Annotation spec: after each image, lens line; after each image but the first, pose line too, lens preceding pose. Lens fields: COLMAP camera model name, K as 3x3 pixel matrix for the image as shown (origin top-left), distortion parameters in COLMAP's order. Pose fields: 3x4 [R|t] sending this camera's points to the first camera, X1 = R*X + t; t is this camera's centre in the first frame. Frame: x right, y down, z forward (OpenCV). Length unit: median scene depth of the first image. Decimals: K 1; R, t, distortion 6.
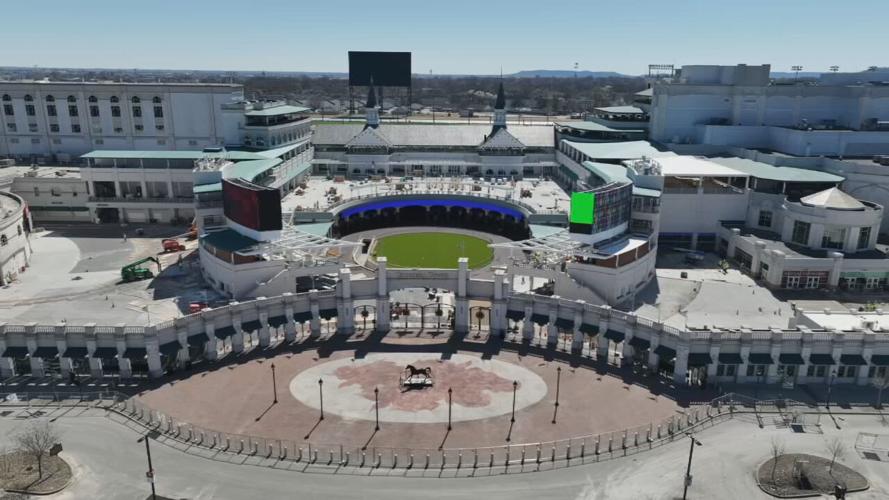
lens RADIAL K [[661.6, 0, 444.5], [0, 661.6, 250.0], [0, 0, 1]] dist [0.001394, 0.008730]
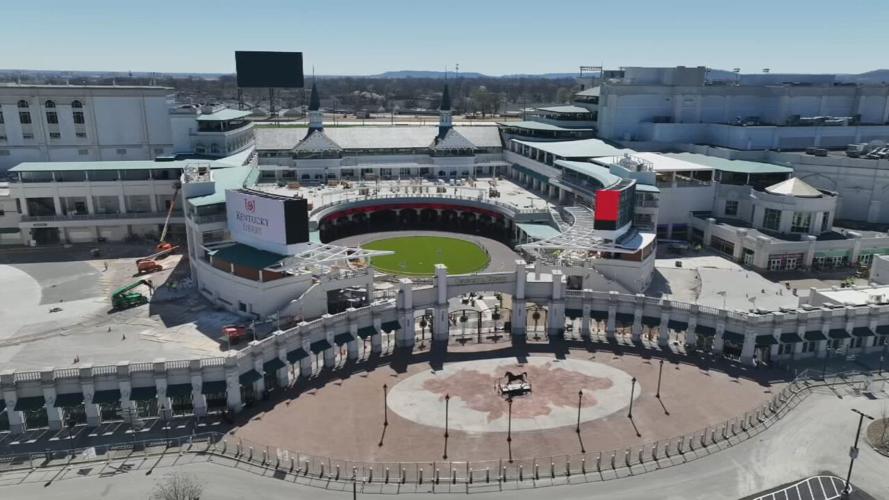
lens RADIAL K [[661.6, 0, 444.5], [0, 661.6, 250.0], [0, 0, 1]] dist [0.001394, 0.008730]
pose [[0.976146, -0.055844, 0.209808, -0.230716], [0.056016, 0.998417, 0.005130, -0.011657], [-0.209763, 0.006745, 0.977729, 0.038410]]
